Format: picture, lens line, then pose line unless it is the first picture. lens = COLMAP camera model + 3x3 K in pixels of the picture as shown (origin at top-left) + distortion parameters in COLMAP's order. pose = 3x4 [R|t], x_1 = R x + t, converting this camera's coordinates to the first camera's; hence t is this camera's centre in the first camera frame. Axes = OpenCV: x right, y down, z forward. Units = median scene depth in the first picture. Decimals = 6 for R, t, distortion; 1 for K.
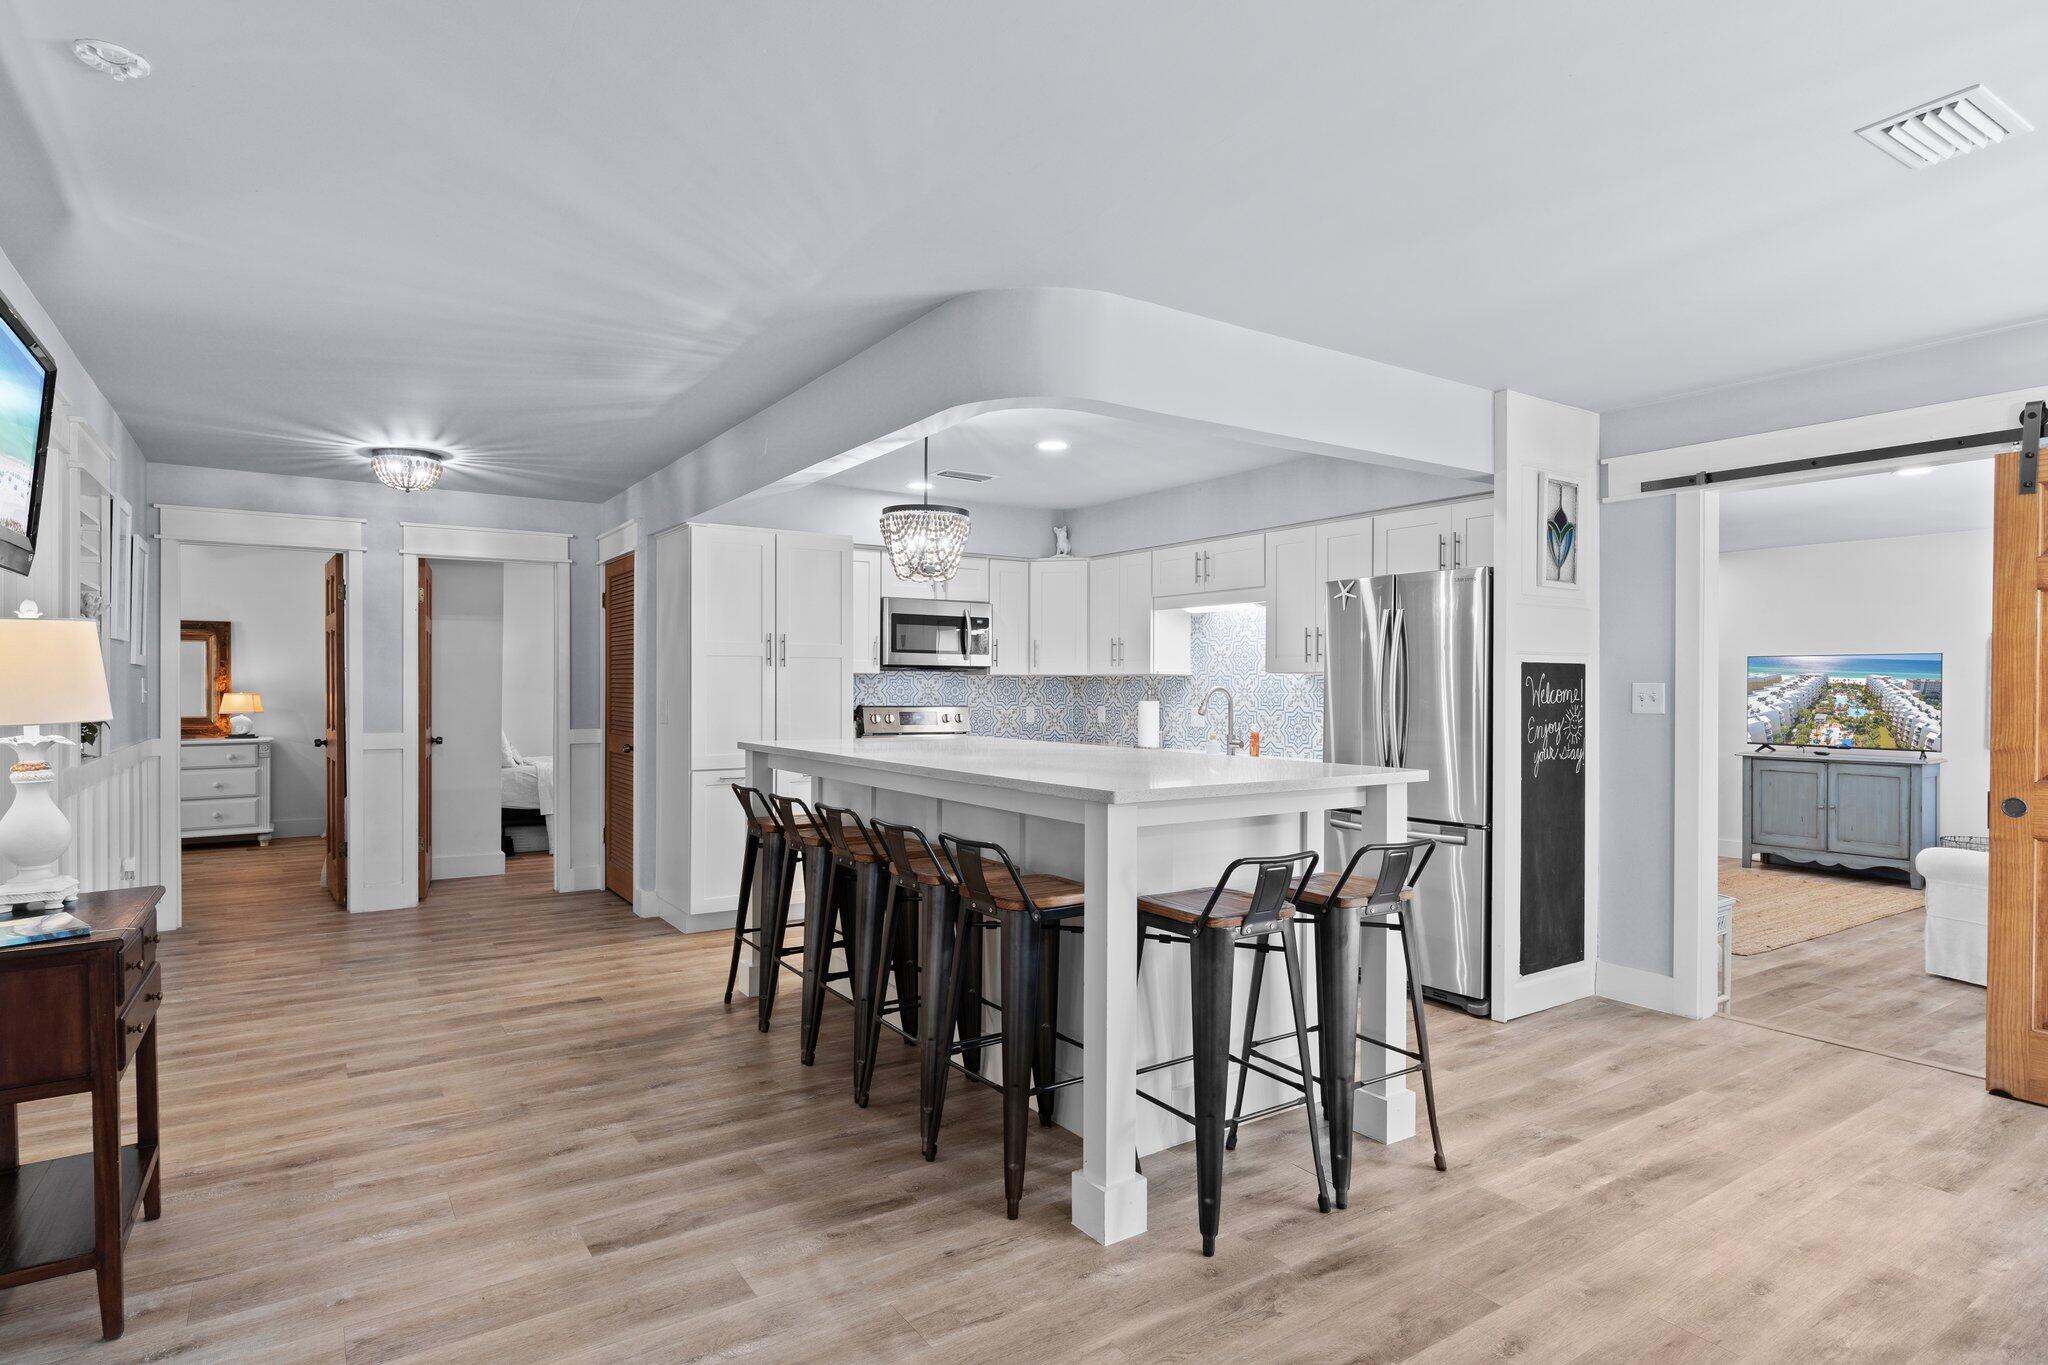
lens RADIAL K [[1094.4, 0, 1023.6], [0, 1094.4, 690.3], [0, 0, 1]] dist [0.001700, -0.000018]
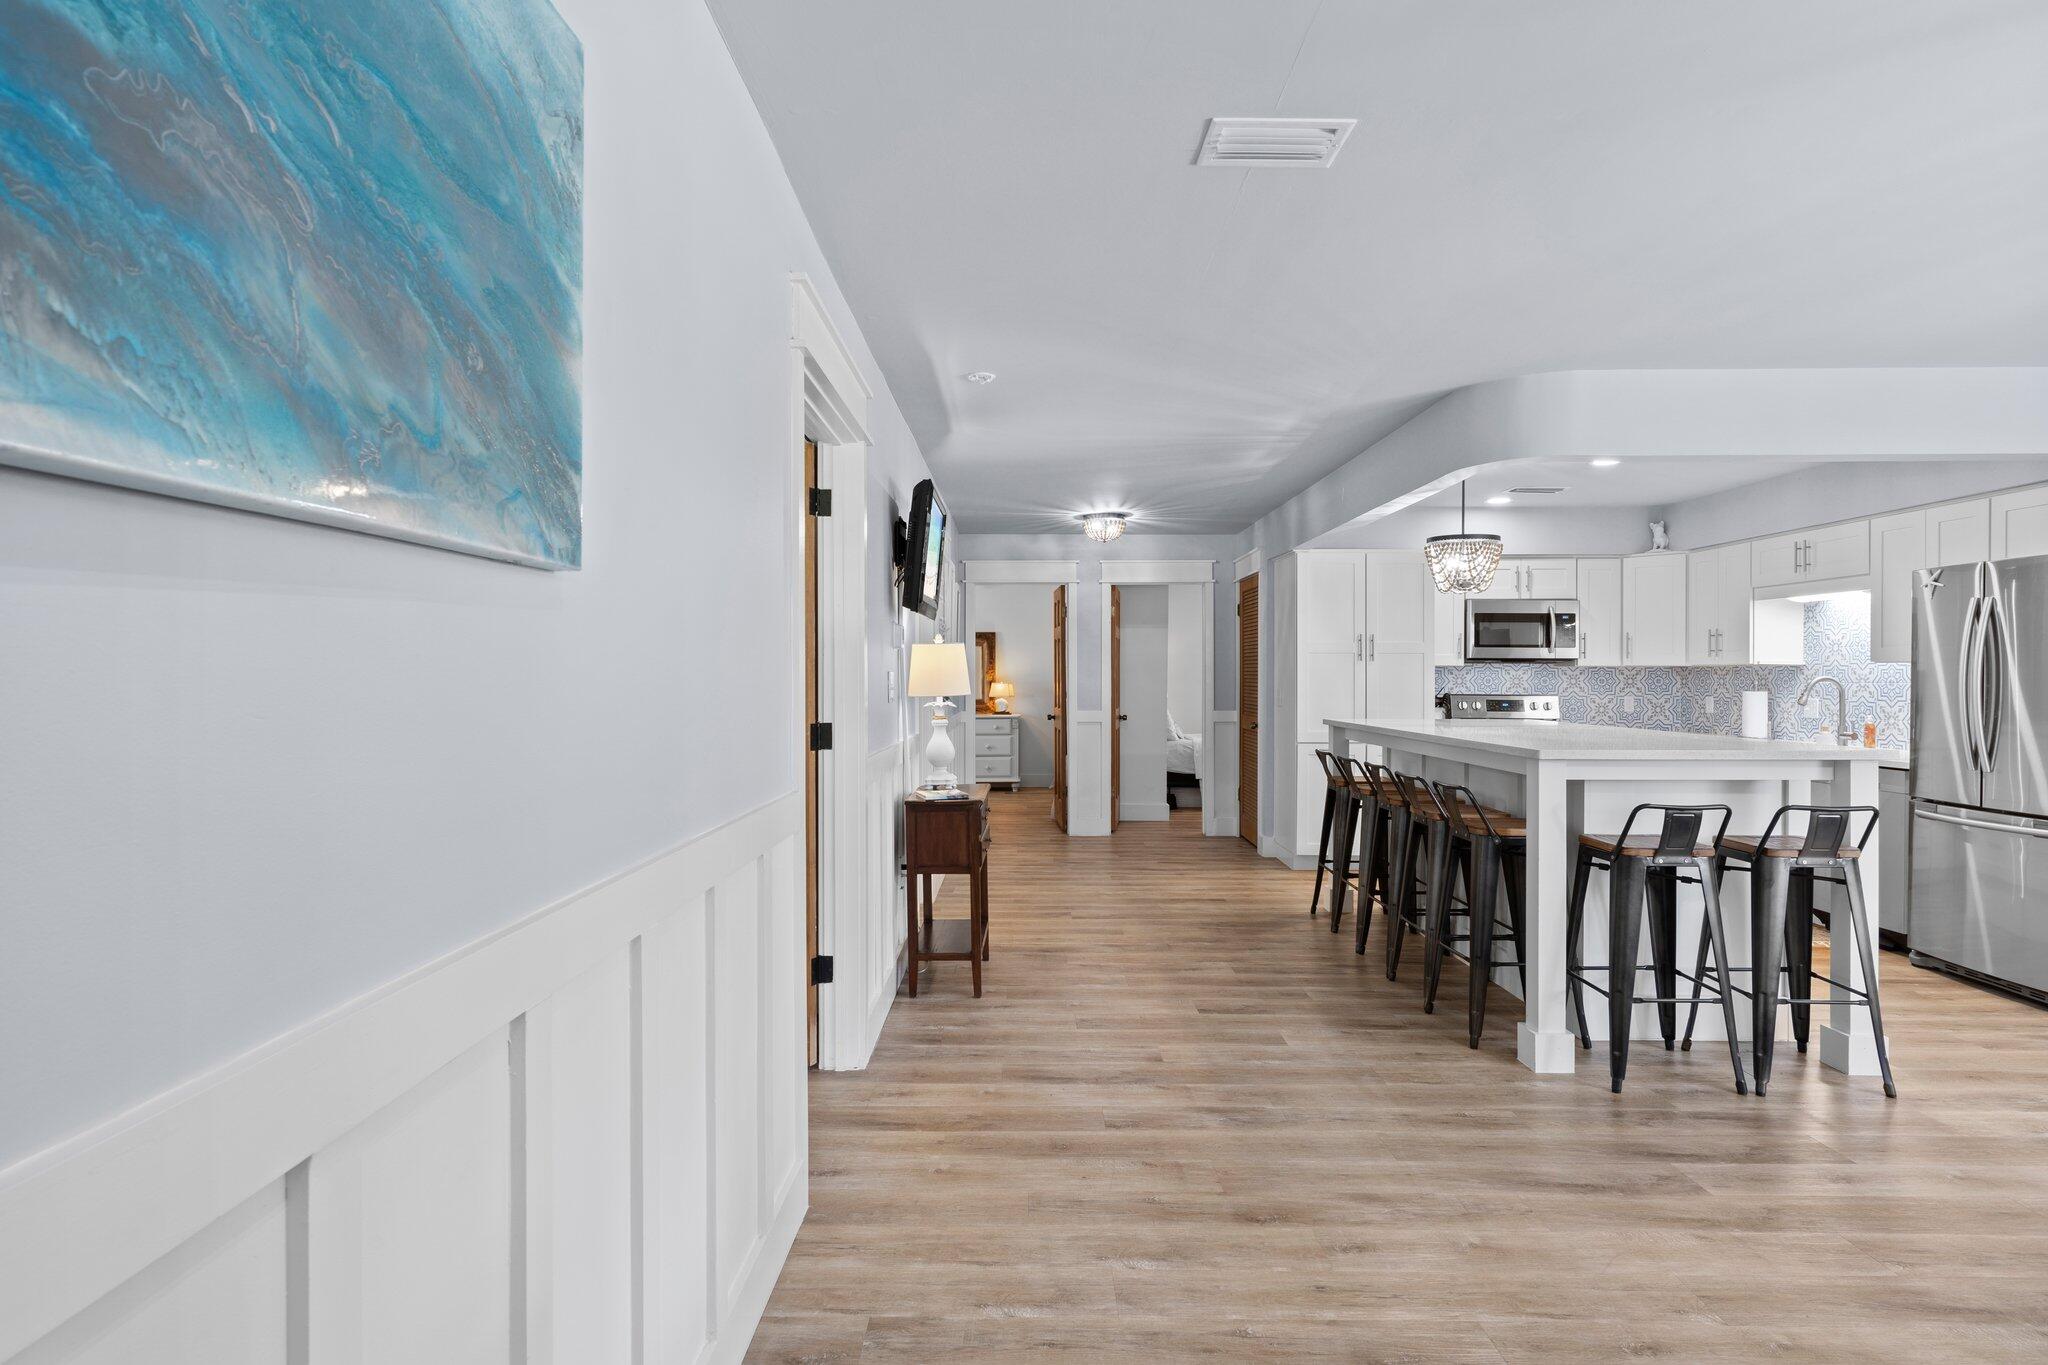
lens RADIAL K [[1094.4, 0, 1014.5], [0, 1094.4, 676.2], [0, 0, 1]] dist [0.001700, -0.000018]
pose [[0.828345, -0.001727, -0.560215, 0.150533], [-0.000986, 0.999989, -0.004540, 0.001539], [0.560217, 0.004313, 0.828335, -0.266585]]
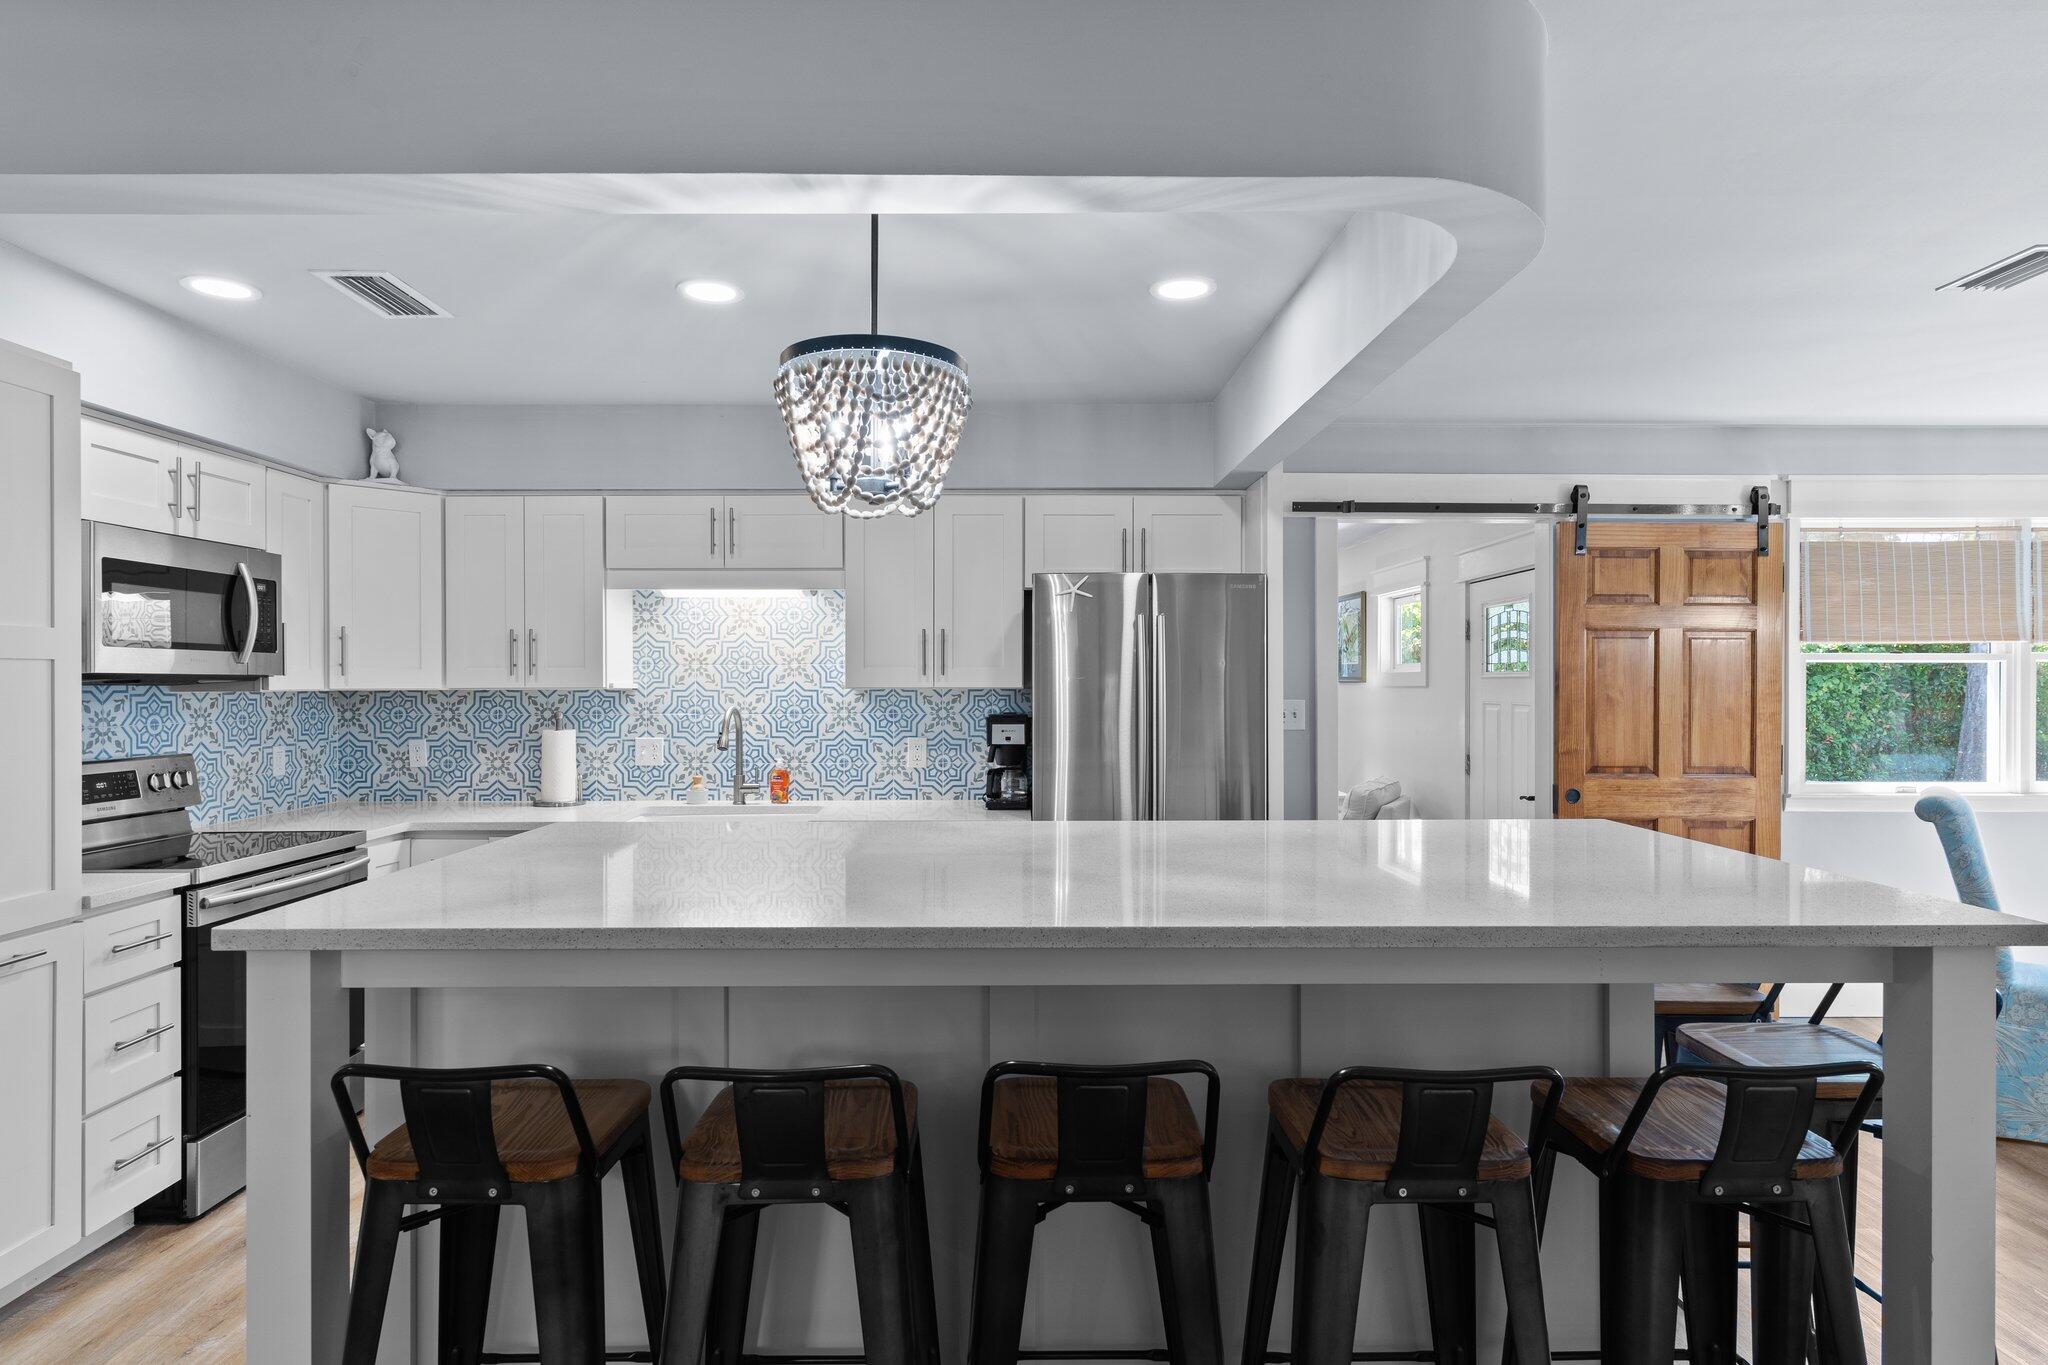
lens RADIAL K [[1094.4, 0, 1022.0], [0, 1094.4, 696.7], [0, 0, 1]] dist [0.001700, -0.000018]
pose [[0.542459, -0.011794, 0.840000, -0.361983], [0.008108, 0.999928, 0.008804, -0.017281], [-0.840043, 0.002035, 0.542516, 0.562303]]
